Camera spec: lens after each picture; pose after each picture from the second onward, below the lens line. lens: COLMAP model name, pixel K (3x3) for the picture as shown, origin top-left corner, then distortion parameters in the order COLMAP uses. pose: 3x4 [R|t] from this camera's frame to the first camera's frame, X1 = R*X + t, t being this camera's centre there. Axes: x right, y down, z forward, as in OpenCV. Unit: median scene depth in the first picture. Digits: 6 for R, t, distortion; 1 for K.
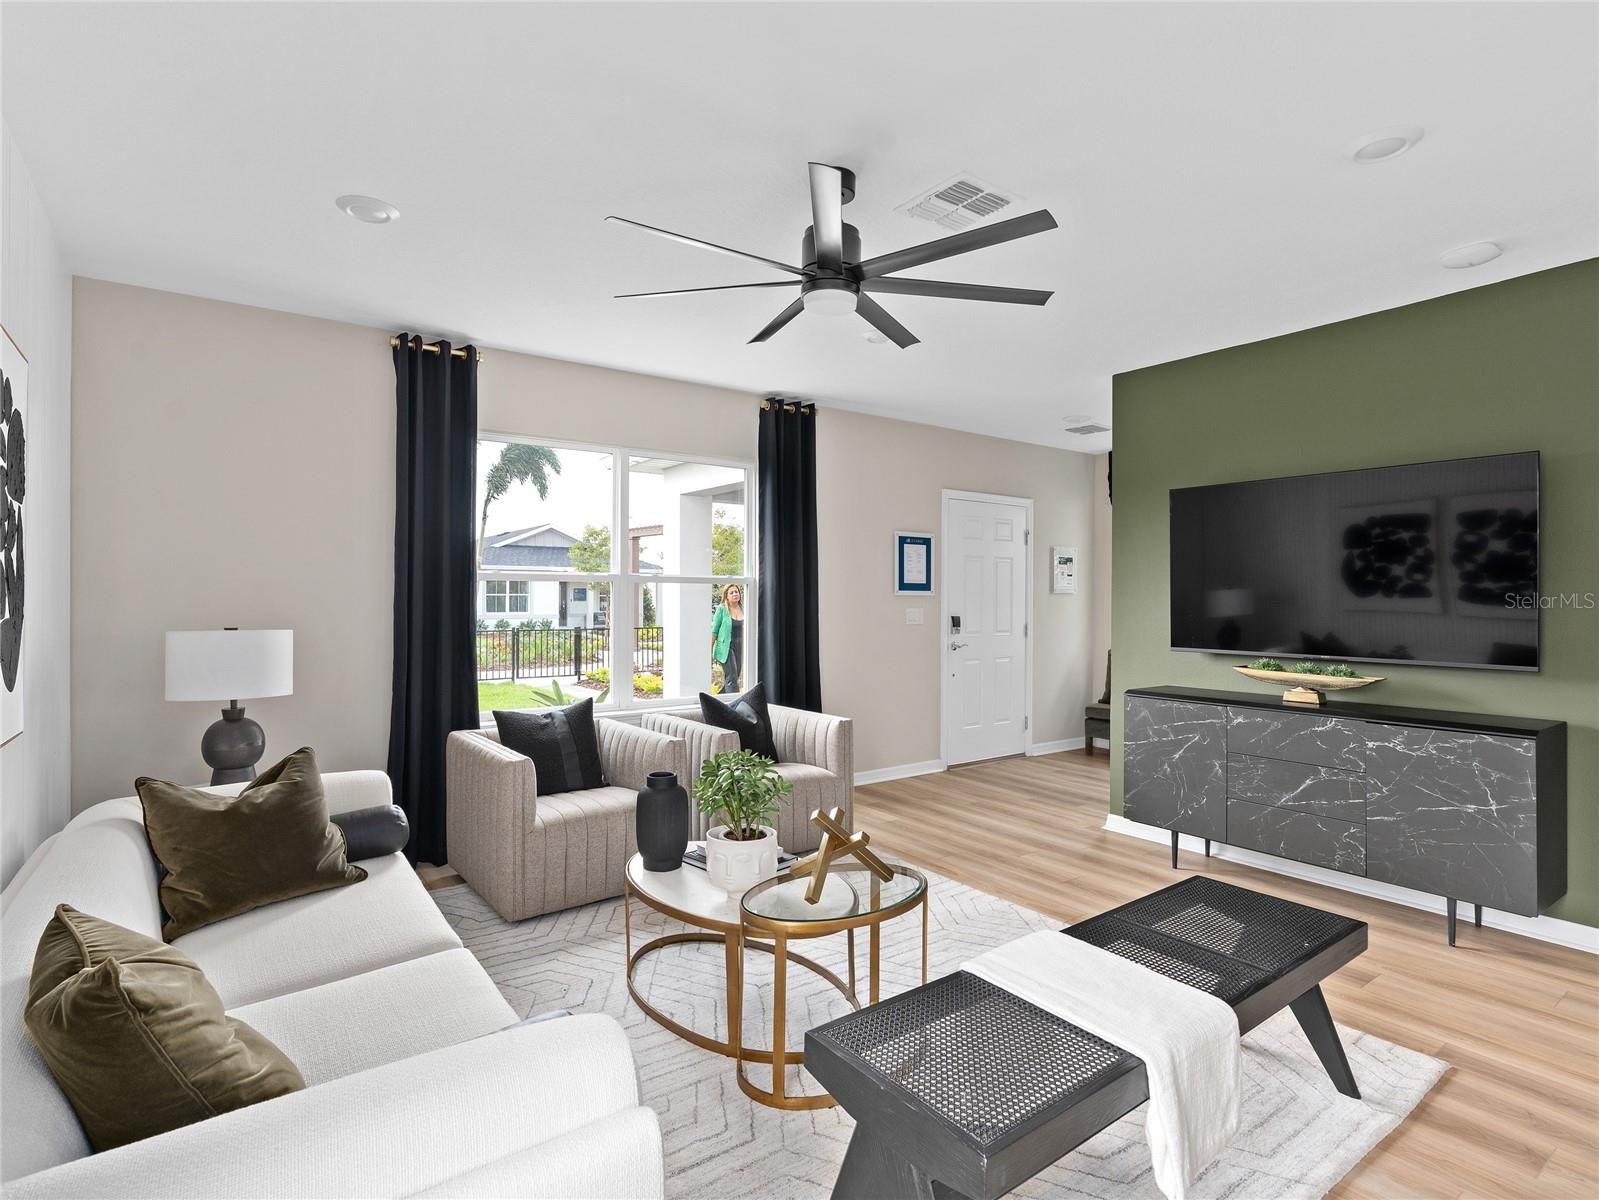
lens RADIAL K [[819.2, 0, 804.5], [0, 819.2, 590.3], [0, 0, 1]] dist [-0.015431, 0.005528]
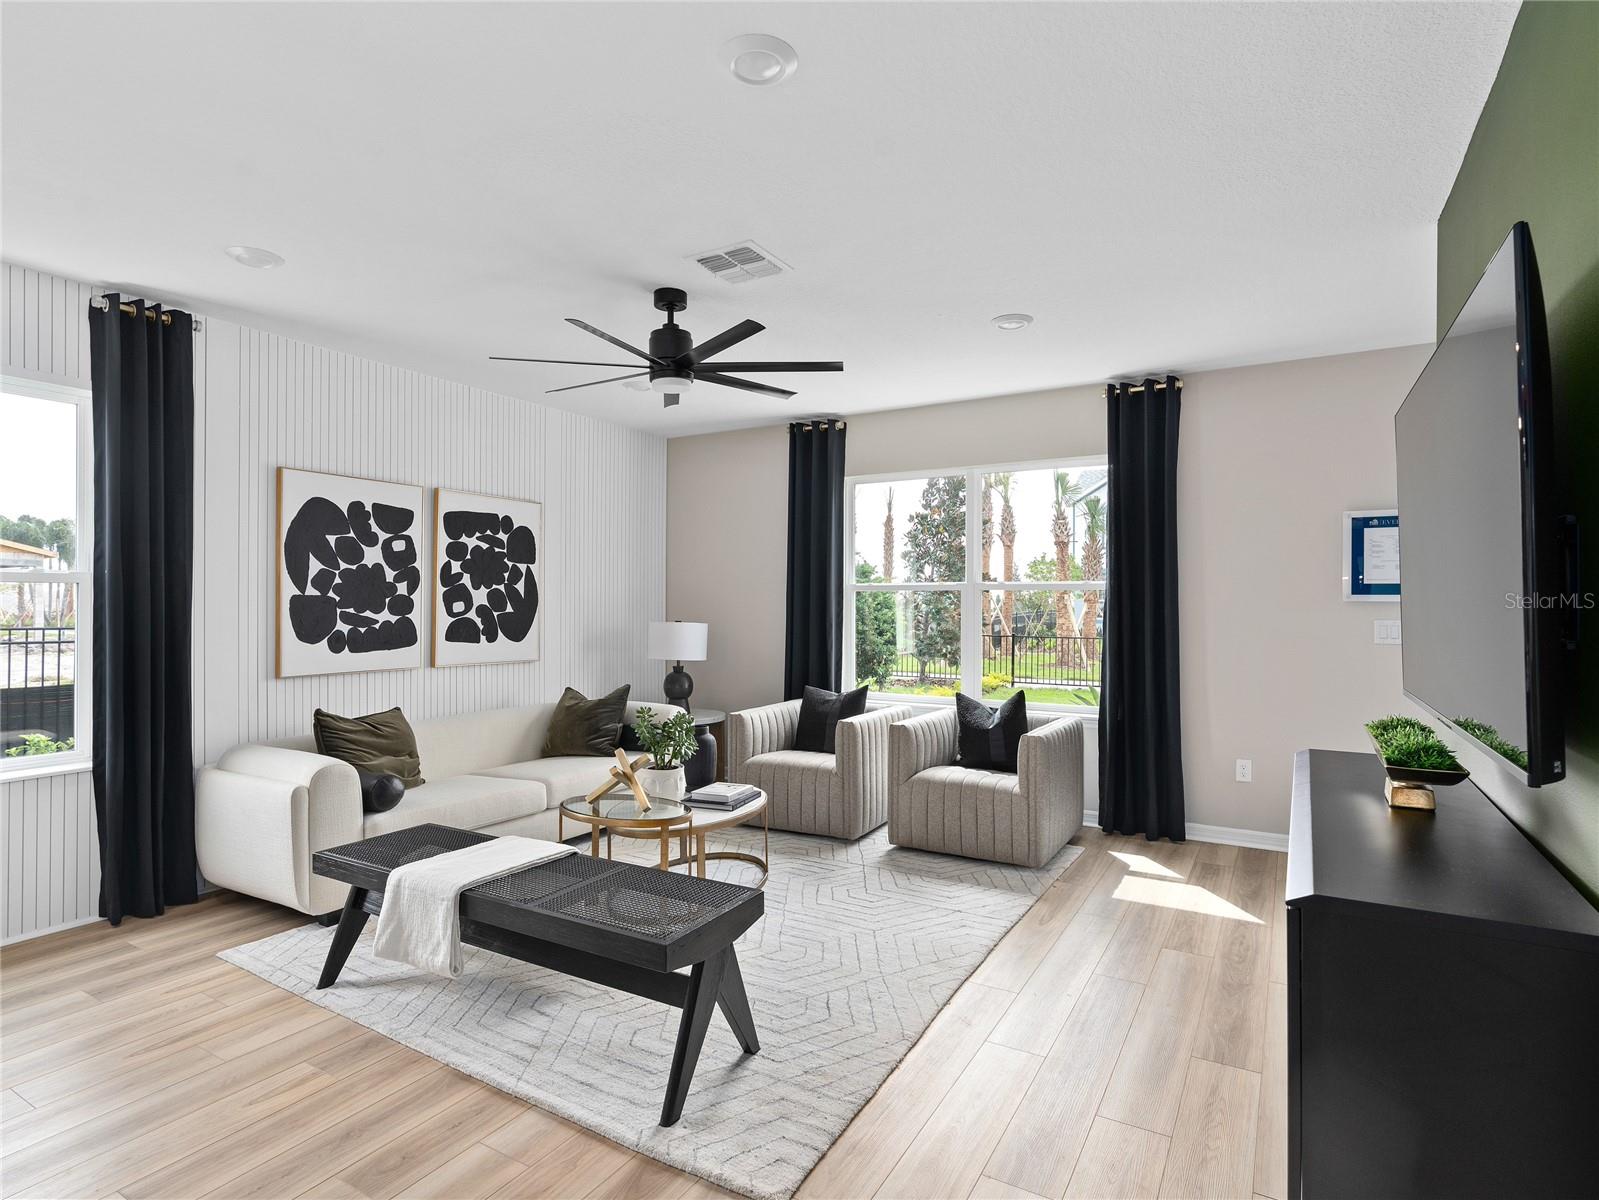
lens RADIAL K [[847.1, 0, 787.6], [0, 847.1, 599.4], [0, 0, 1]] dist [-0.006654, -0.001763]
pose [[0.385450, -0.007182, -0.922701, 0.672082], [0.006482, 0.999966, -0.005075, 0.005281], [0.922706, -0.004024, 0.385484, 0.301892]]
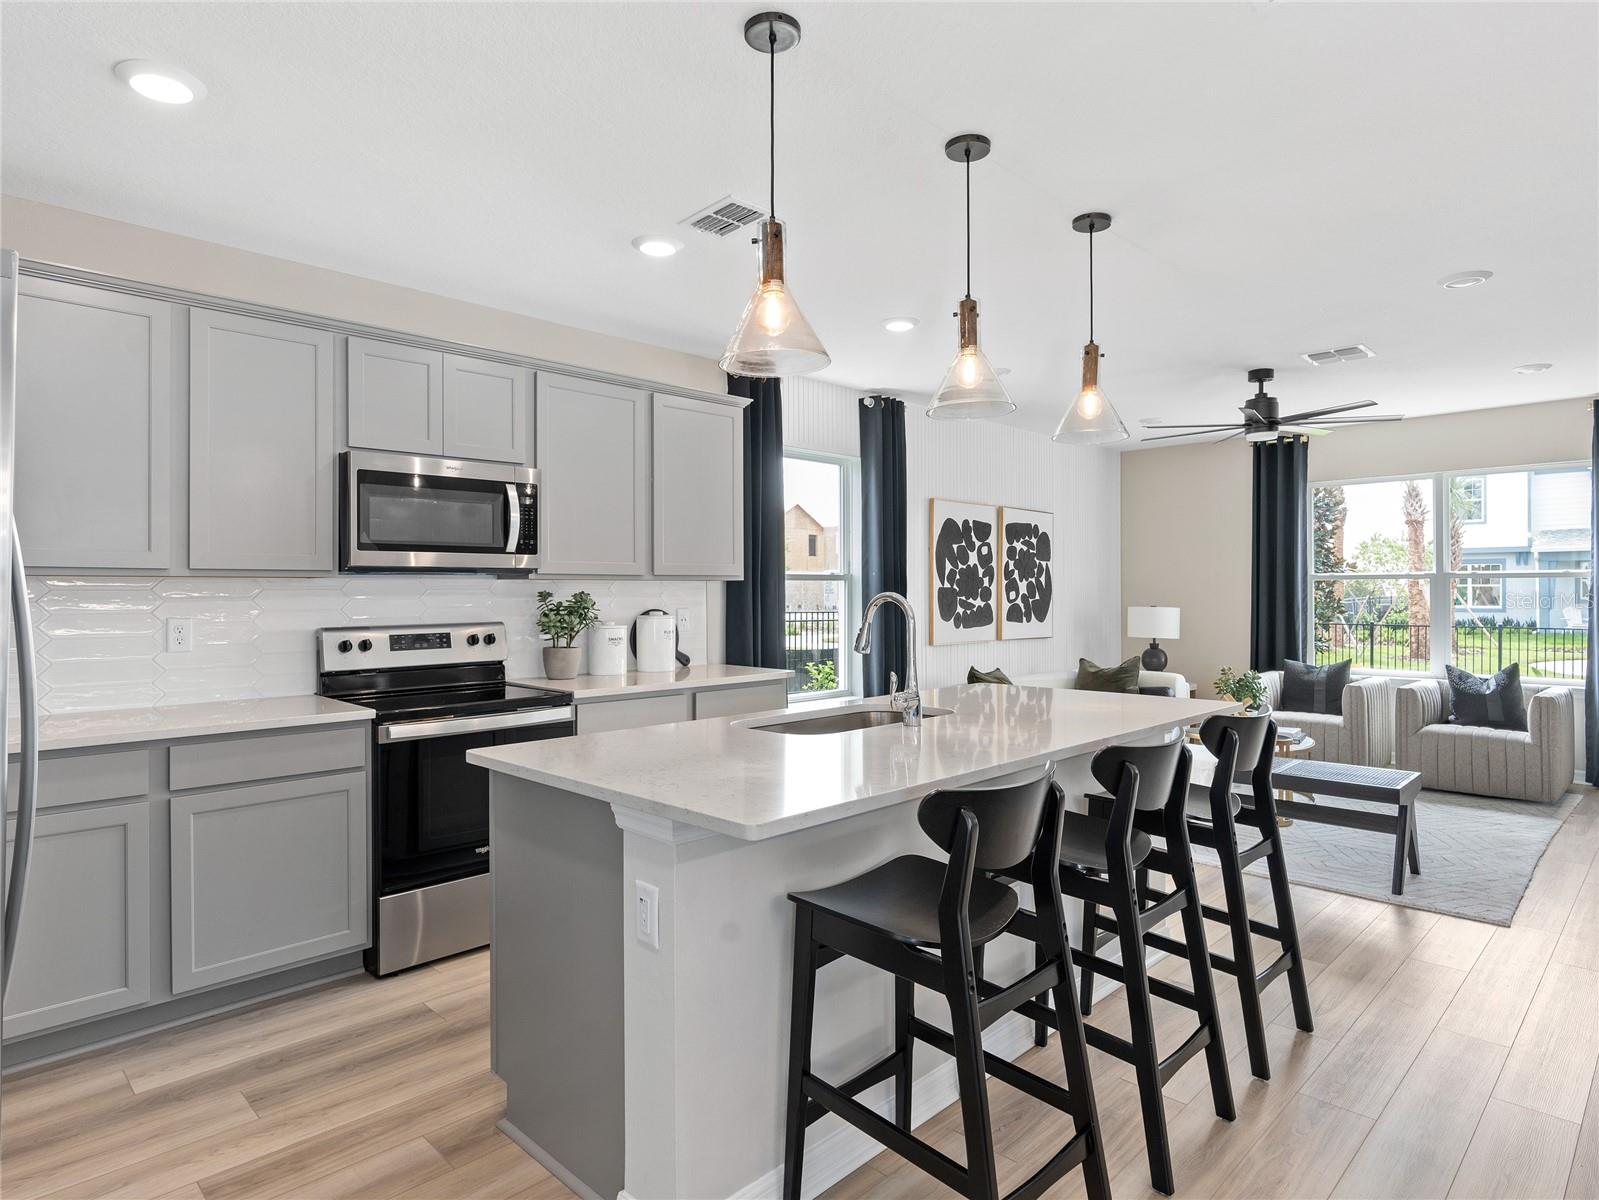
lens RADIAL K [[916.5, 0, 782.6], [0, 916.5, 586.6], [0, 0, 1]] dist [-0.005623, 0.004564]
pose [[0.144120, -0.009767, -0.989512, 0.949141], [0.011706, 0.999898, -0.008164, 0.000920], [0.989491, -0.010407, 0.144220, -0.201309]]
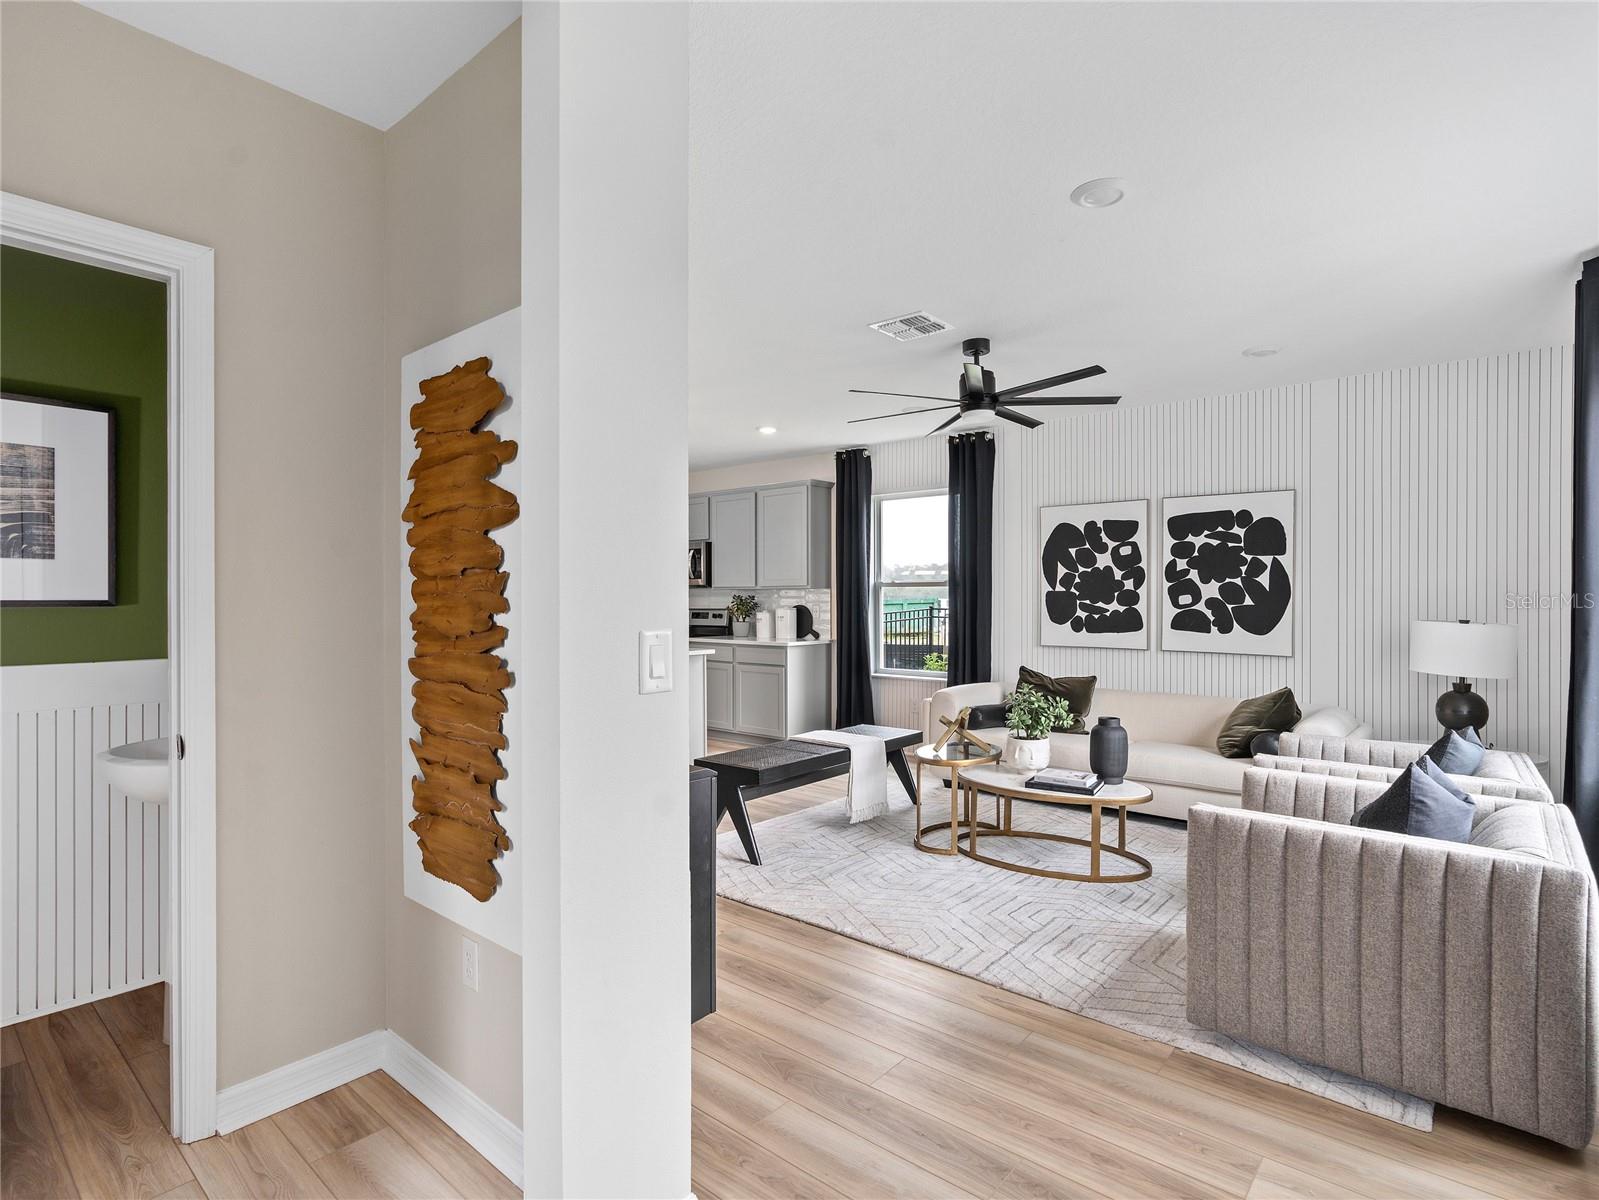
lens RADIAL K [[819.2, 0, 804.5], [0, 819.2, 599.6], [0, 0, 1]] dist [-0.015431, 0.005528]
pose [[-0.973177, -0.003989, -0.230024, 0.361275], [-0.002493, 0.999974, -0.006795, 0.014716], [0.230045, -0.006040, -0.973161, 1.207336]]
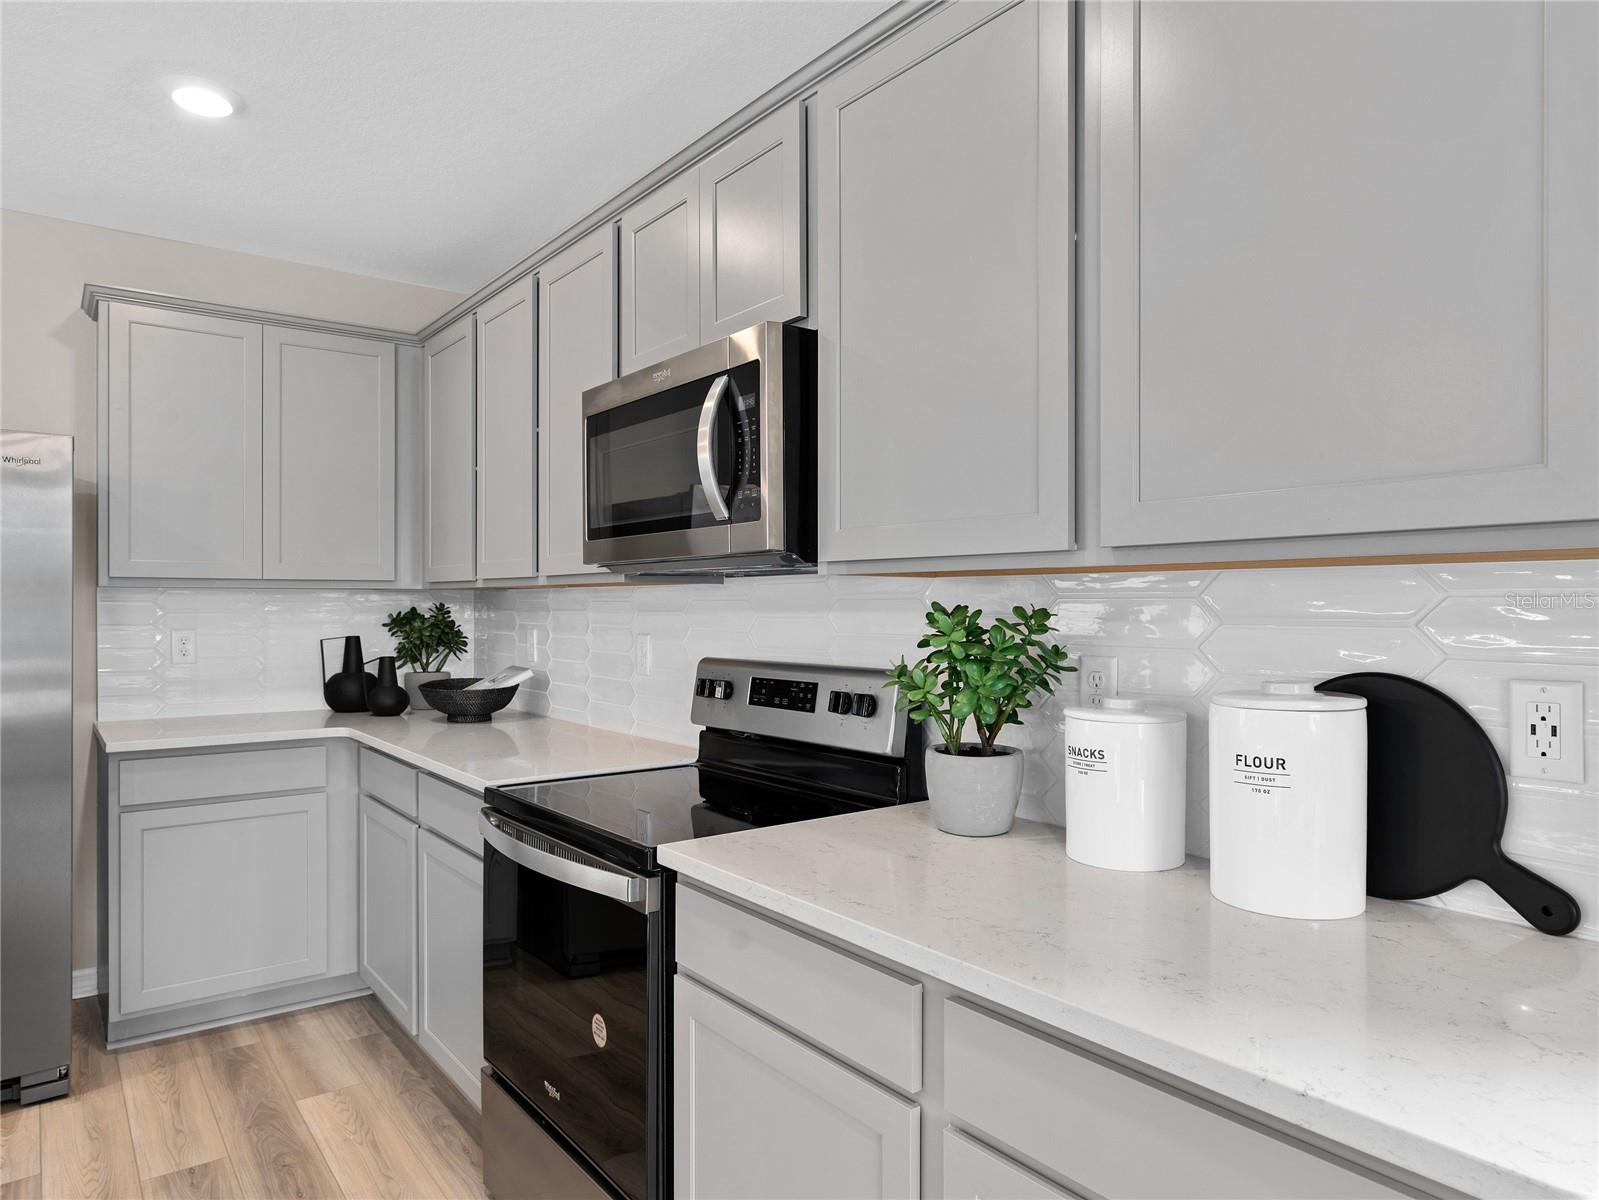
lens RADIAL K [[1046.9, 0, 791.2], [0, 1046.9, 613.2], [0, 0, 1]] dist [0.016689, 0.005615]
pose [[-0.999990, -0.004386, 0.000554, 0.189858], [-0.004384, 0.999988, 0.002047, -0.001071], [-0.000563, 0.002045, -0.999998, 0.075990]]
